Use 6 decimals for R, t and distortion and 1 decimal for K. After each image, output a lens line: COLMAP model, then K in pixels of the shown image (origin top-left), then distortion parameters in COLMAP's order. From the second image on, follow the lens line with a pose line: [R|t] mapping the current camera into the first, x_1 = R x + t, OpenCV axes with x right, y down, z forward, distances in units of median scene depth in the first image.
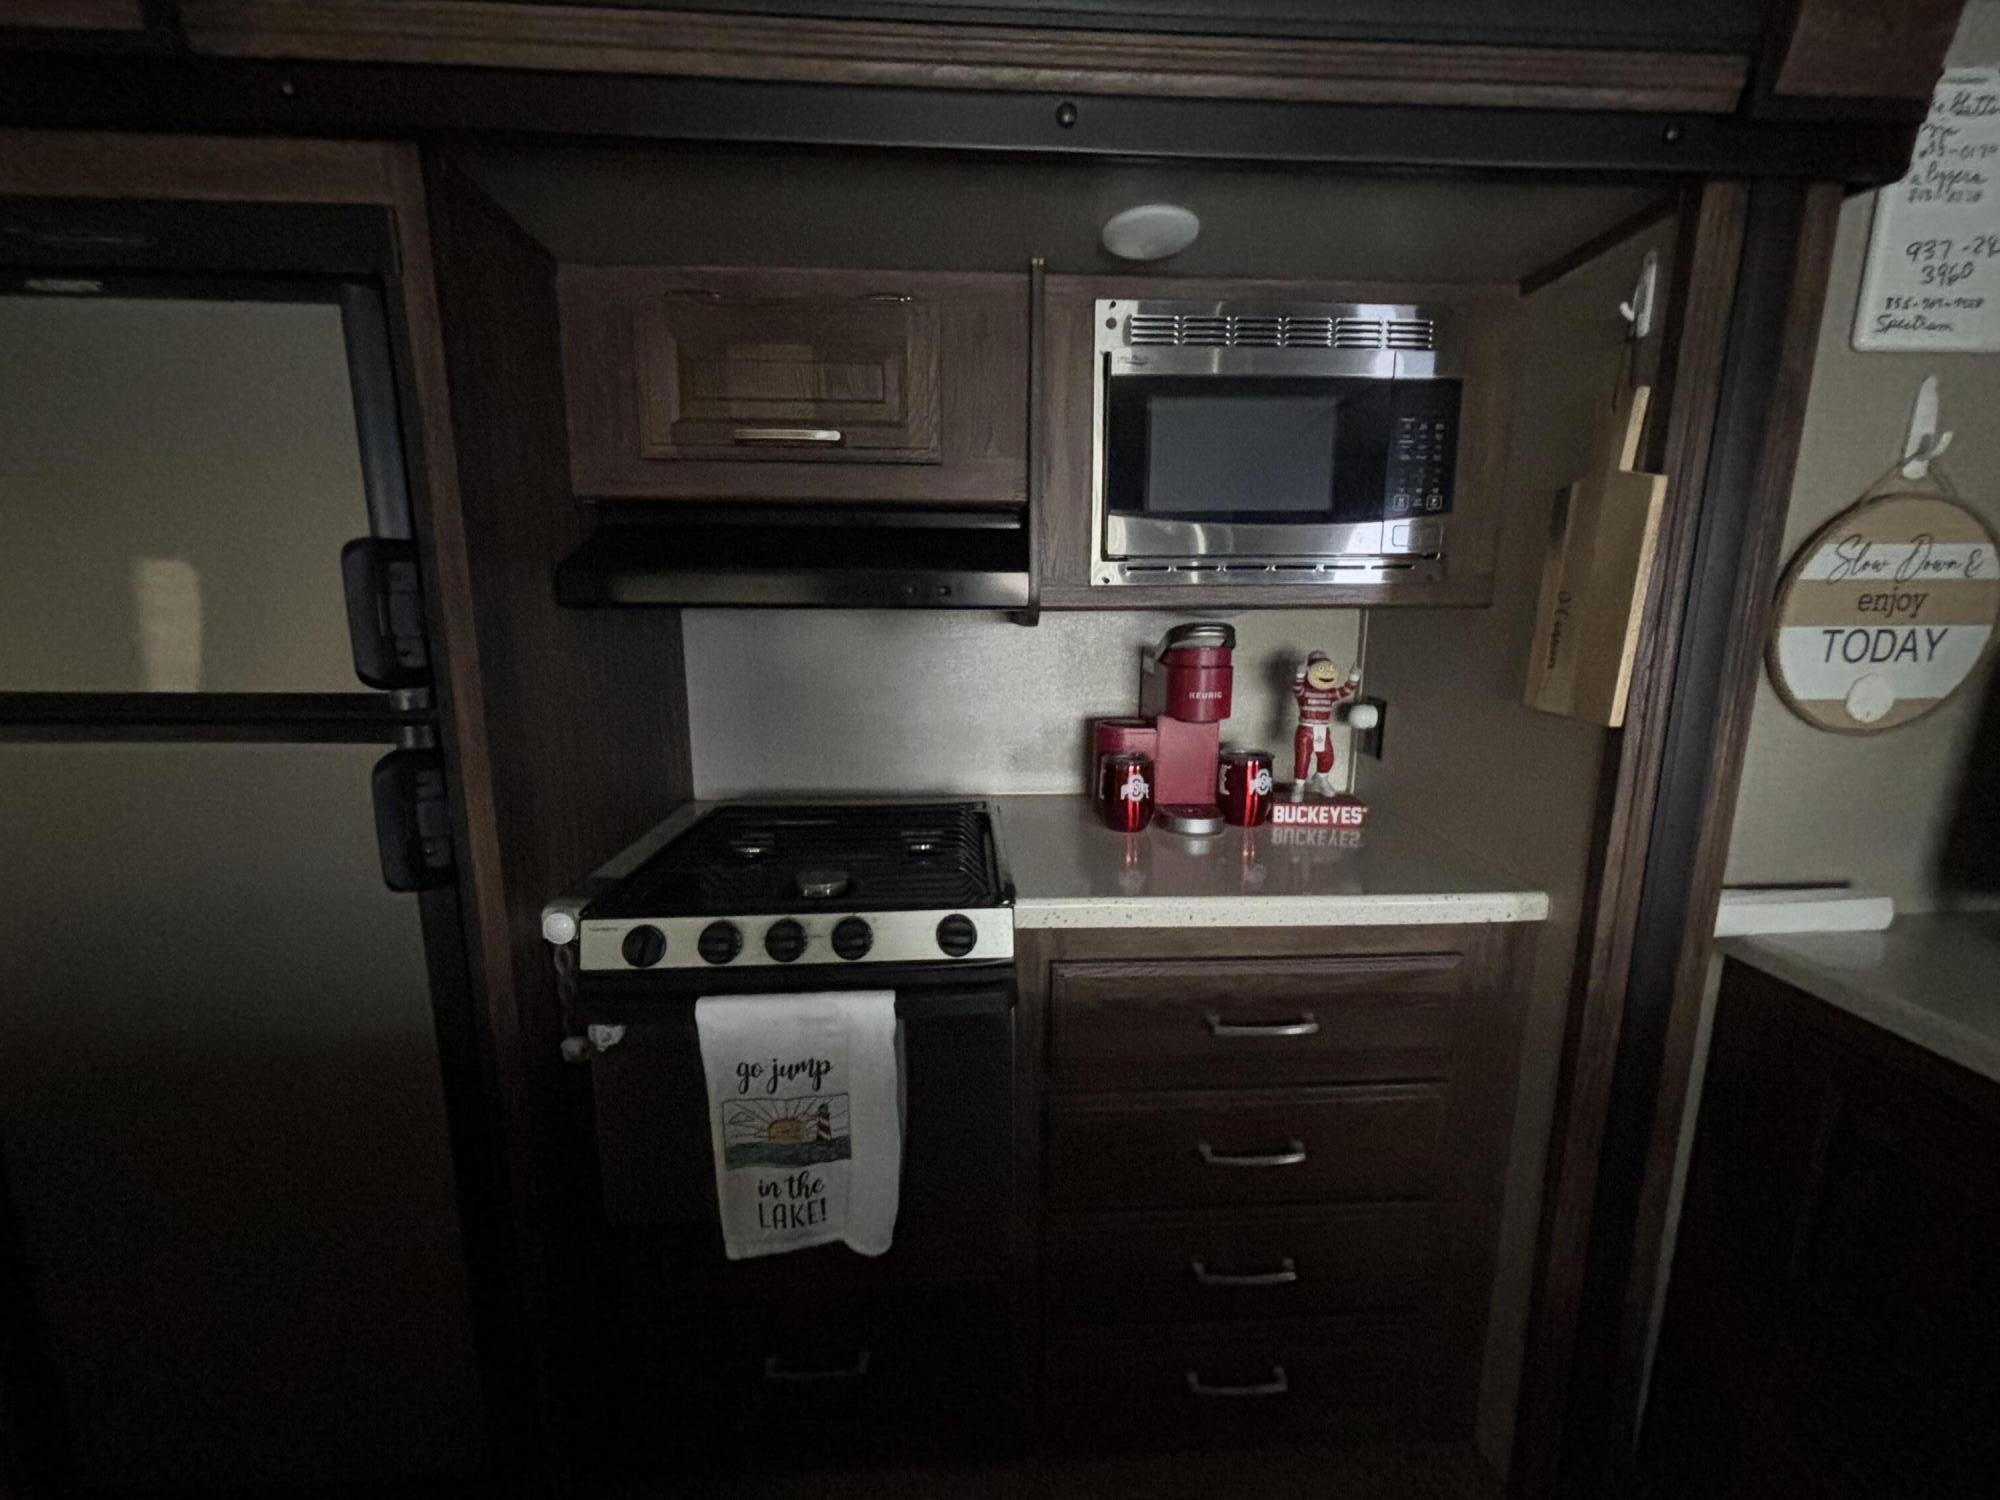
lens RADIAL K [[804.2, 0, 1007.9], [0, 804.2, 750.9], [0, 0, 1]] dist [0.000624, 0.000079]
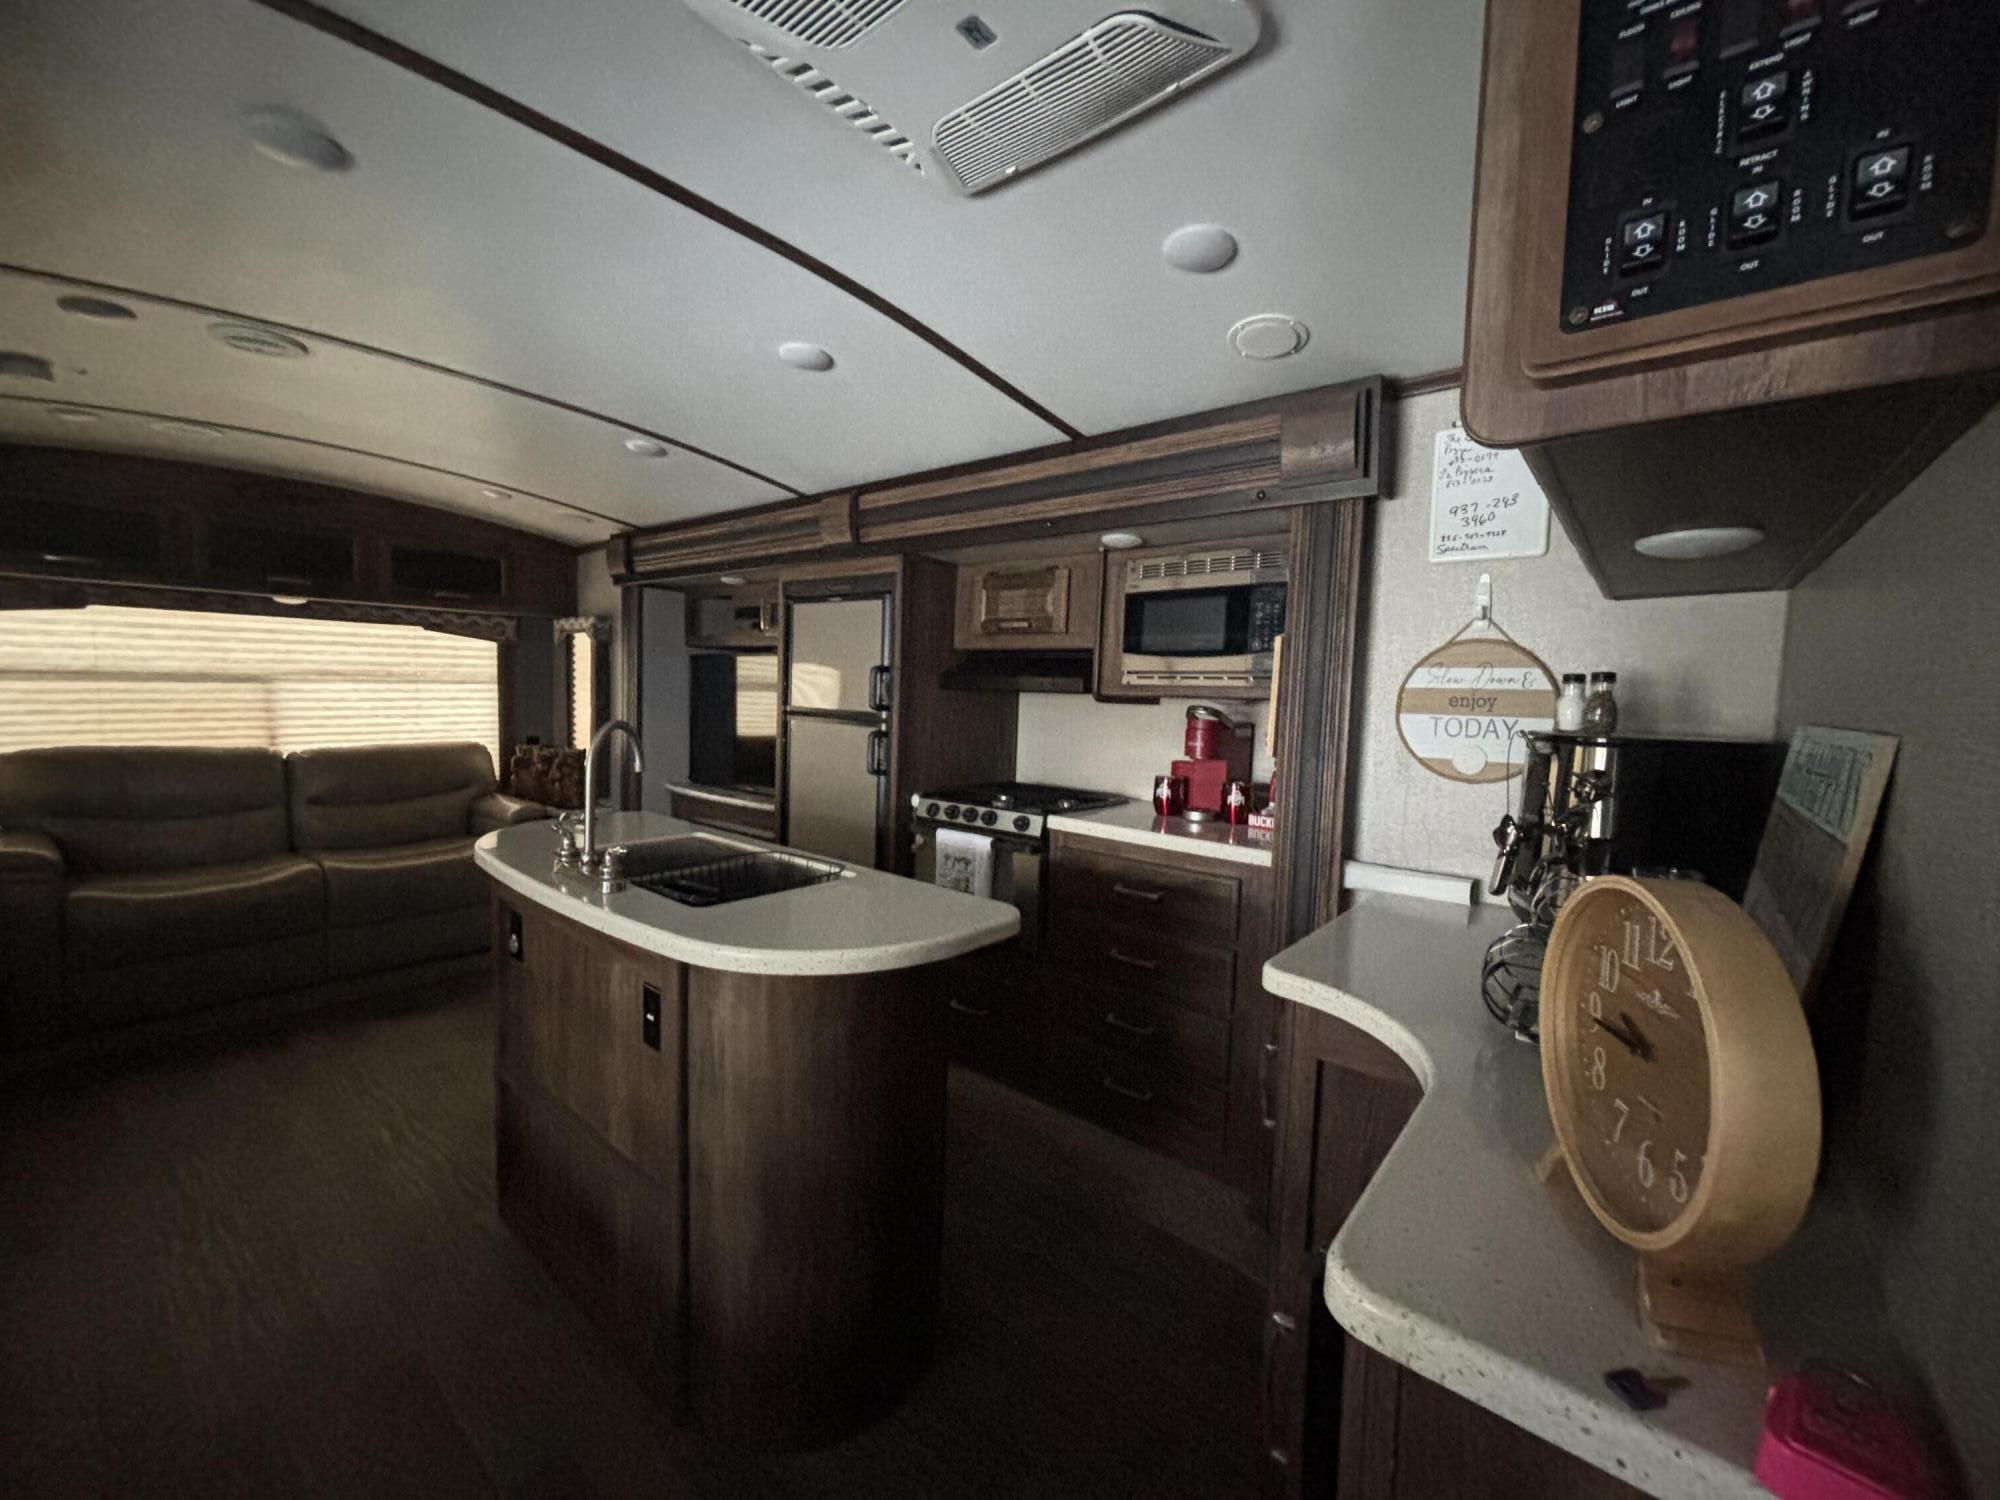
lens RADIAL K [[804.2, 0, 1011.4], [0, 804.2, 747.6], [0, 0, 1]] dist [0.000624, 0.000079]
pose [[0.733537, 0.070310, -0.676002, 1.544543], [-0.157474, 0.985151, -0.068412, 0.174340], [0.661154, 0.156636, 0.733717, -0.849111]]
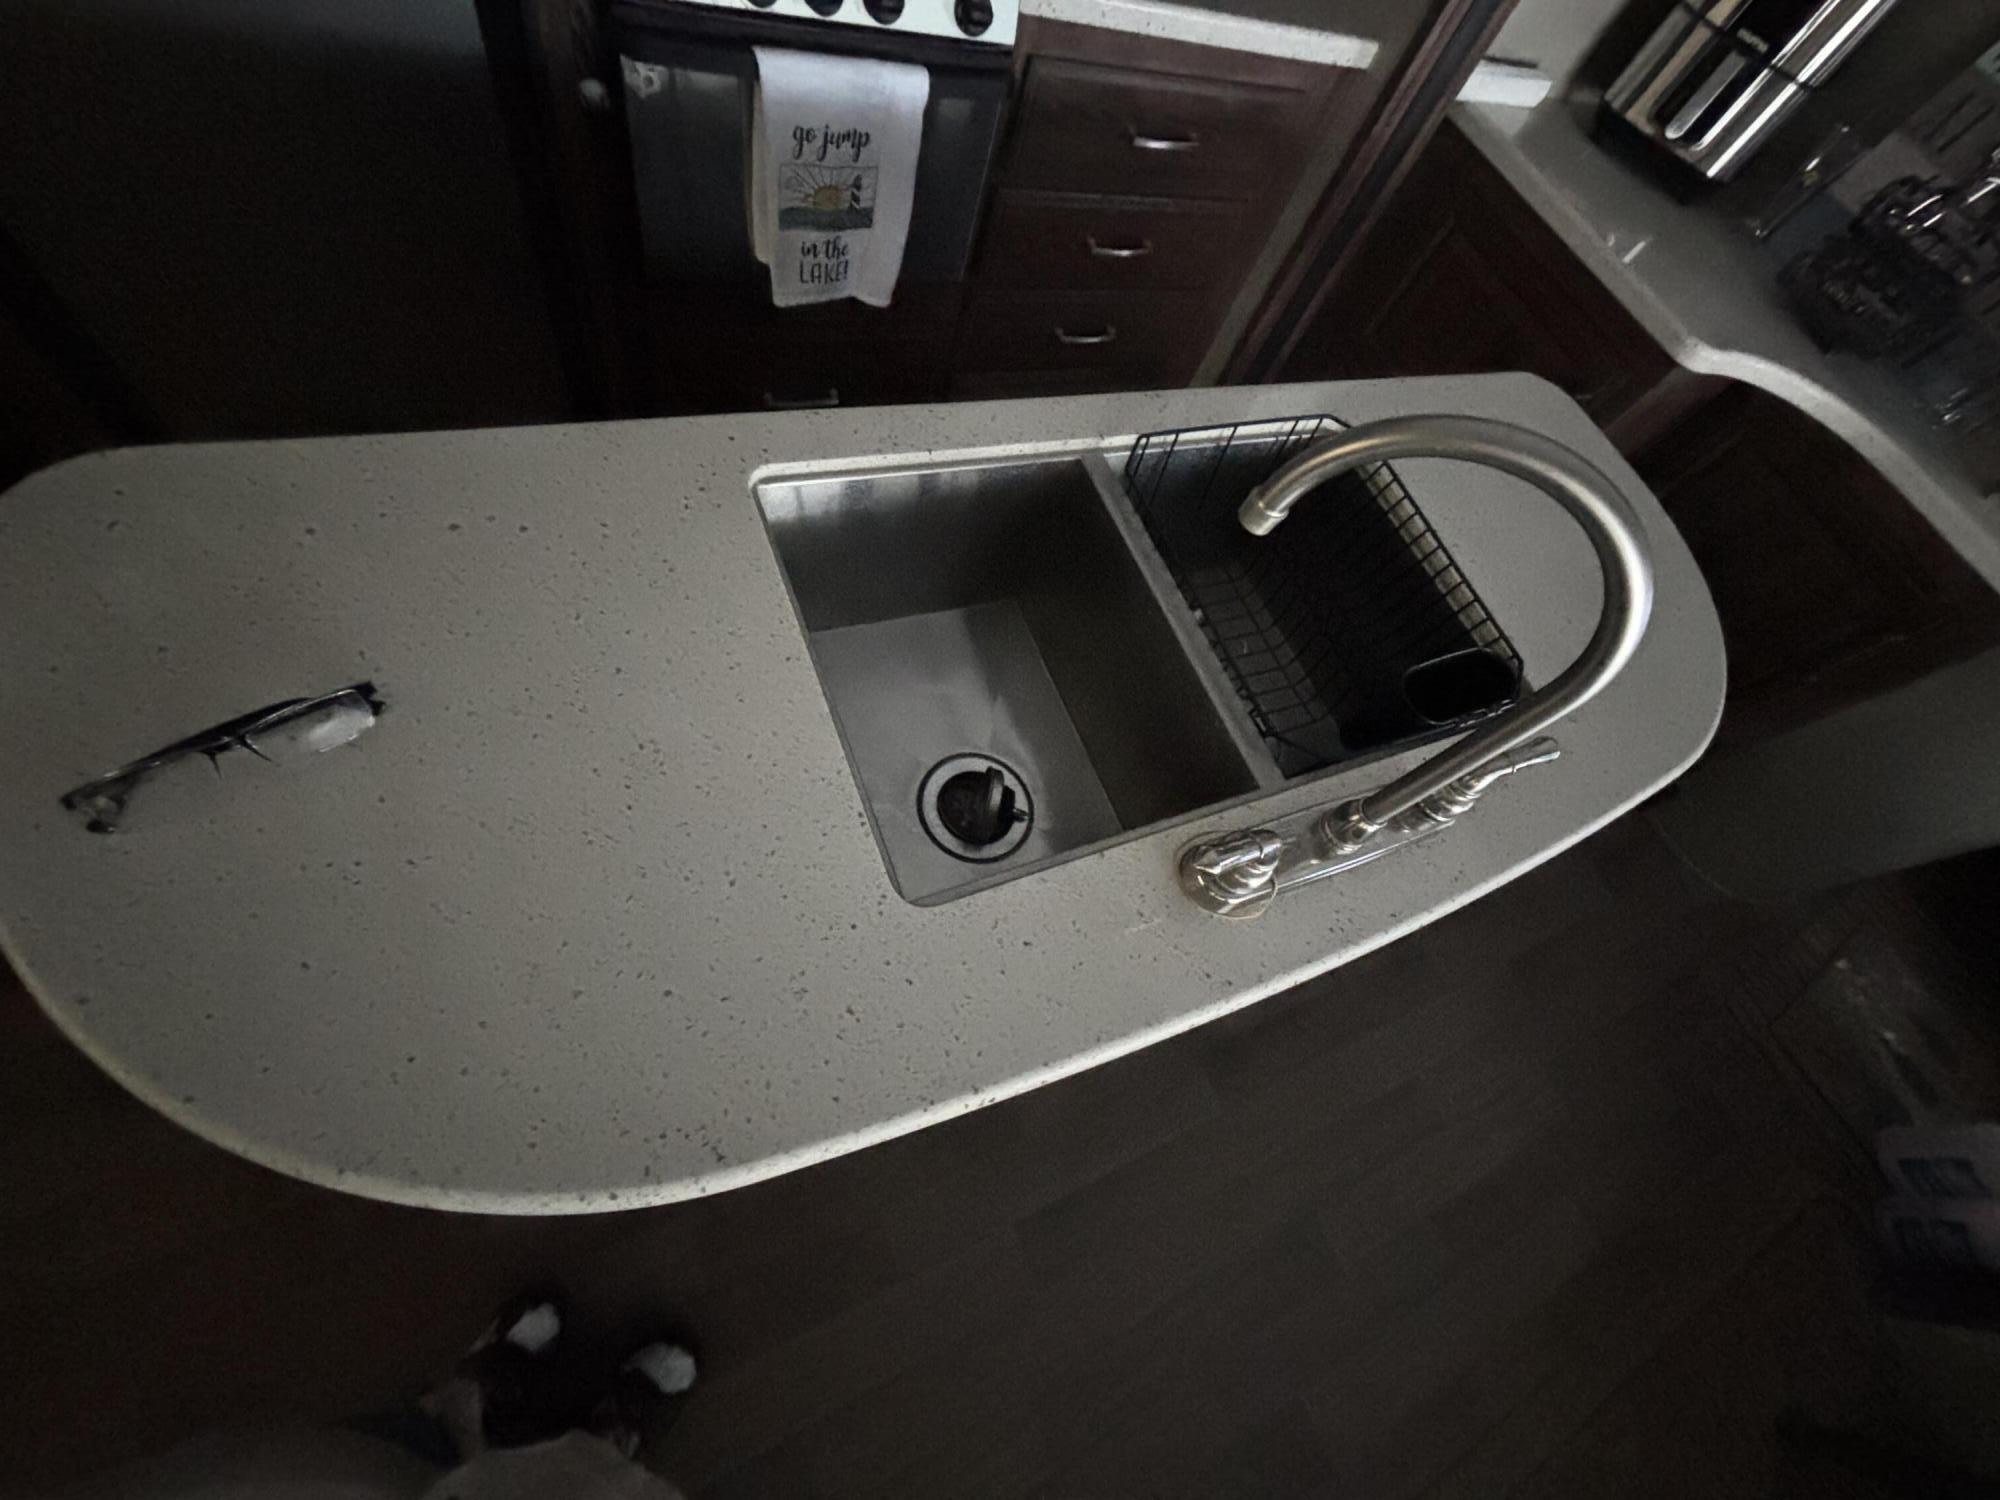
lens RADIAL K [[804.2, 0, 1009.7], [0, 804.2, 741.2], [0, 0, 1]] dist [0.000624, 0.000079]
pose [[0.906054, -0.179944, 0.382997, -0.611793], [-0.204234, 0.606737, 0.768218, -0.017548], [-0.370615, -0.774268, 0.512986, -0.341556]]
